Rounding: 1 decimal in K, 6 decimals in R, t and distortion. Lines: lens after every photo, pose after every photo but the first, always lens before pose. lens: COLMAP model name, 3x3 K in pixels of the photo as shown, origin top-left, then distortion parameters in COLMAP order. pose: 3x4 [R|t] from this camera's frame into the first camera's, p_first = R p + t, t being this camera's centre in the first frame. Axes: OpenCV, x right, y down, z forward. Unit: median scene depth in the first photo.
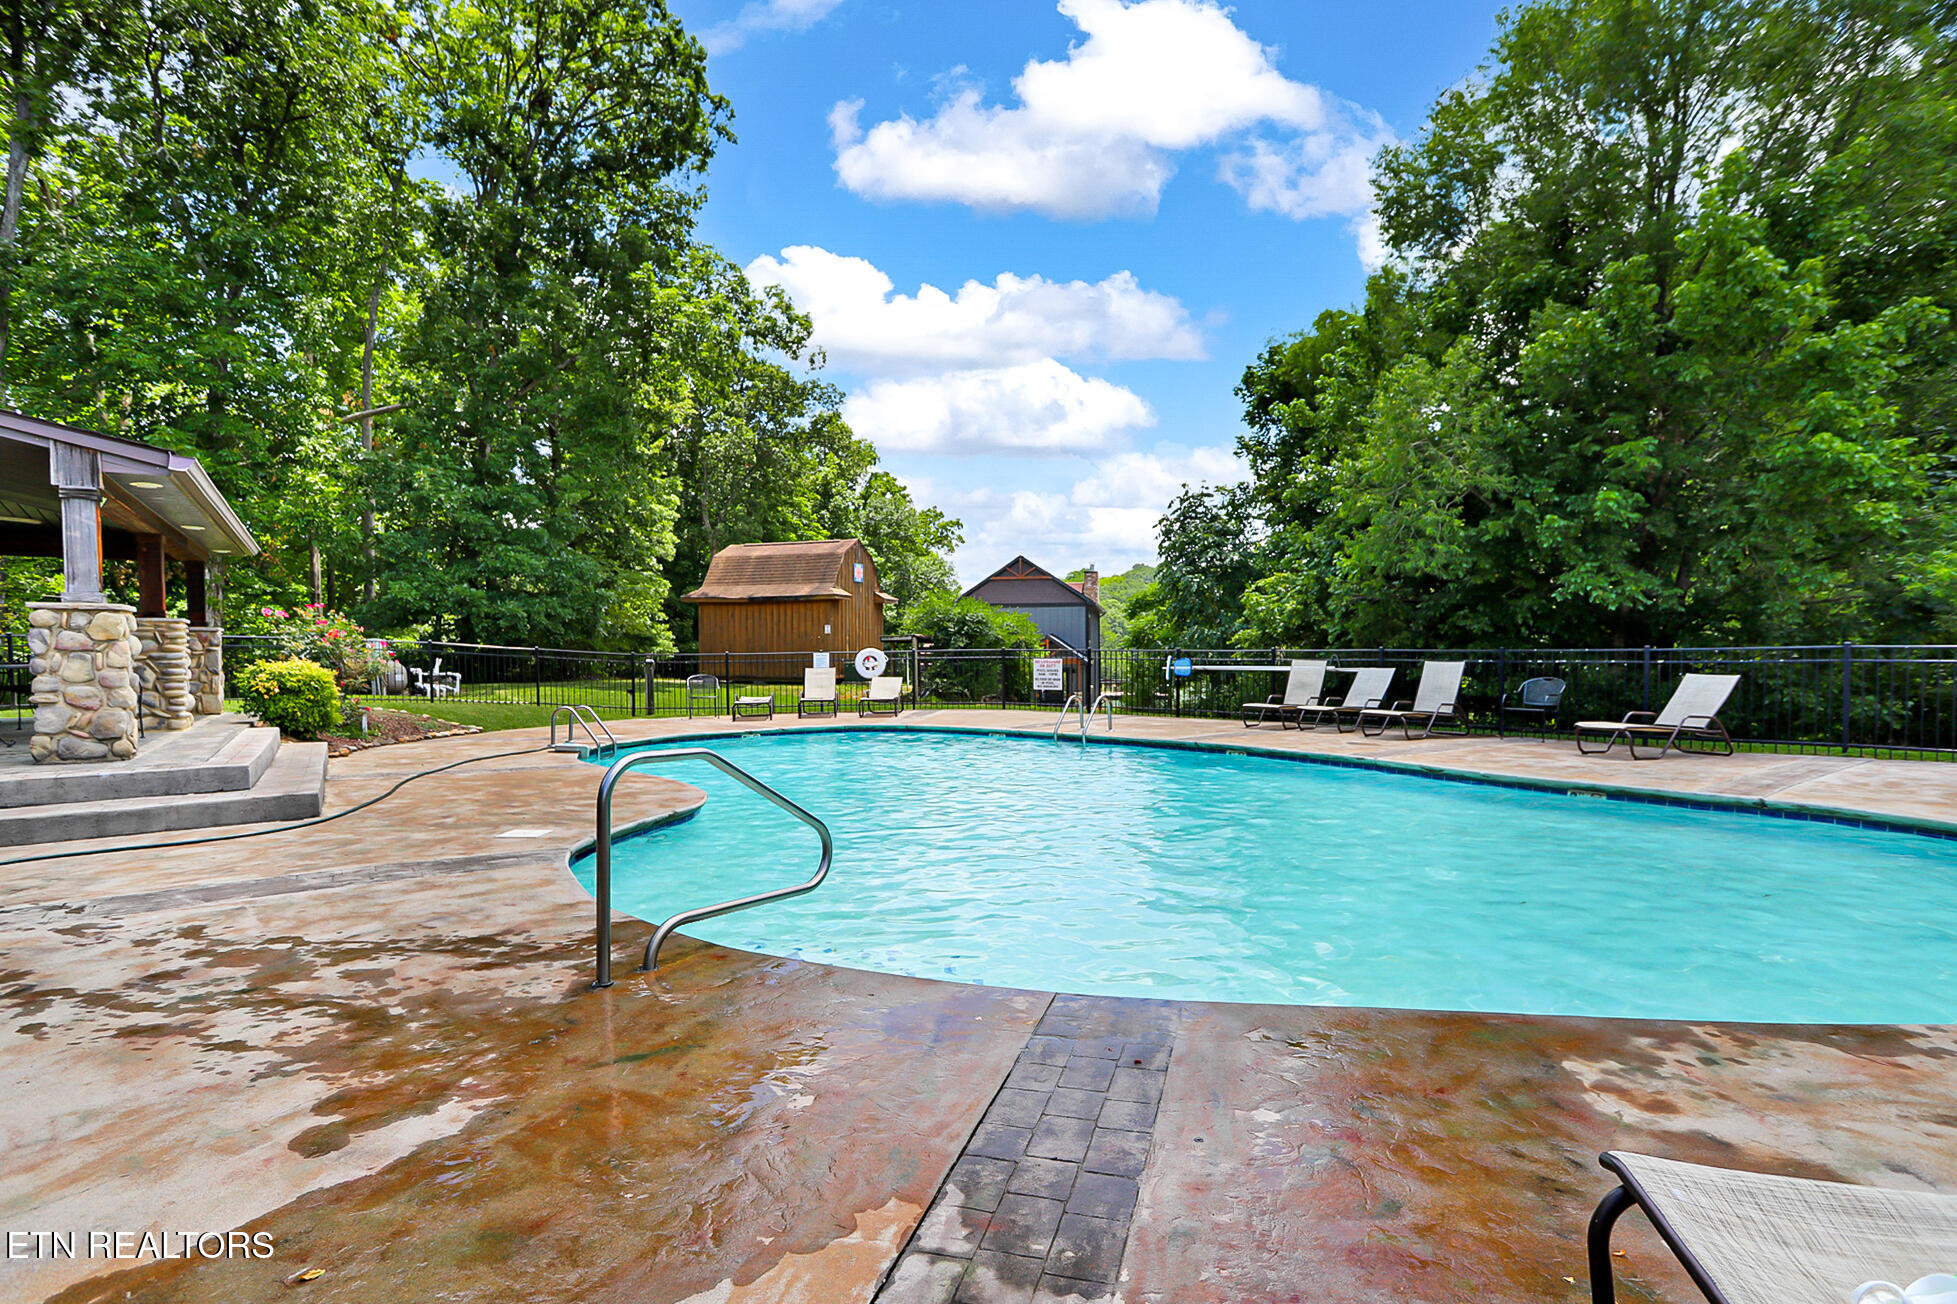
lens RADIAL K [[965.3, 0, 978.6], [0, 965.3, 650.8], [0, 0, 1]] dist [-0.000309, -0.000018]
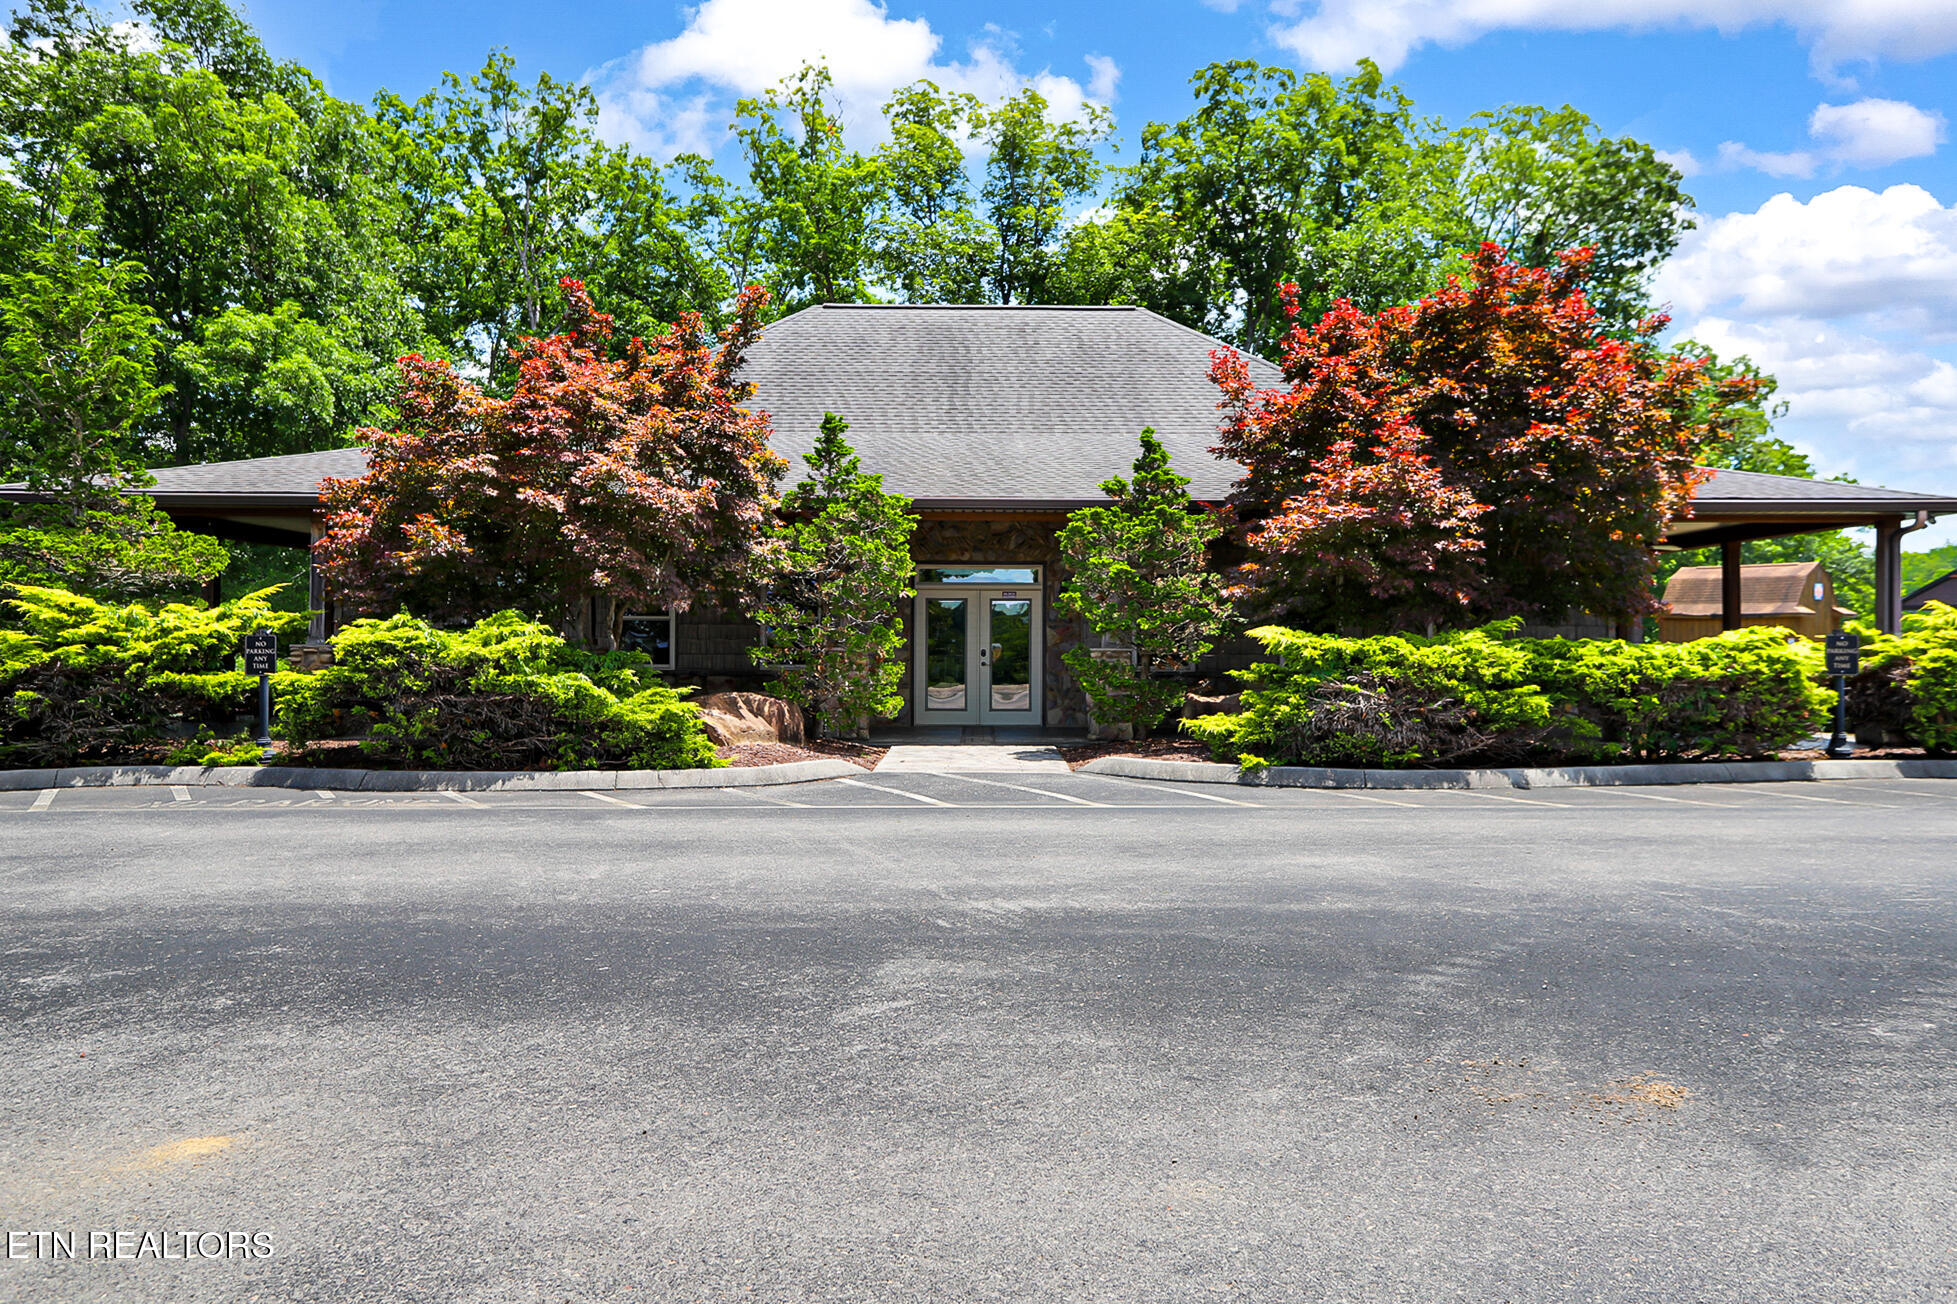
lens RADIAL K [[1351.1, 0, 977.5], [0, 1351.1, 654.7], [0, 0, 1]] dist [0.009411, 0.002457]
pose [[0.833928, 0.006931, -0.551830, -0.068717], [-0.004877, 0.999975, 0.005190, -0.009840], [0.551852, -0.001637, 0.833940, -0.909241]]
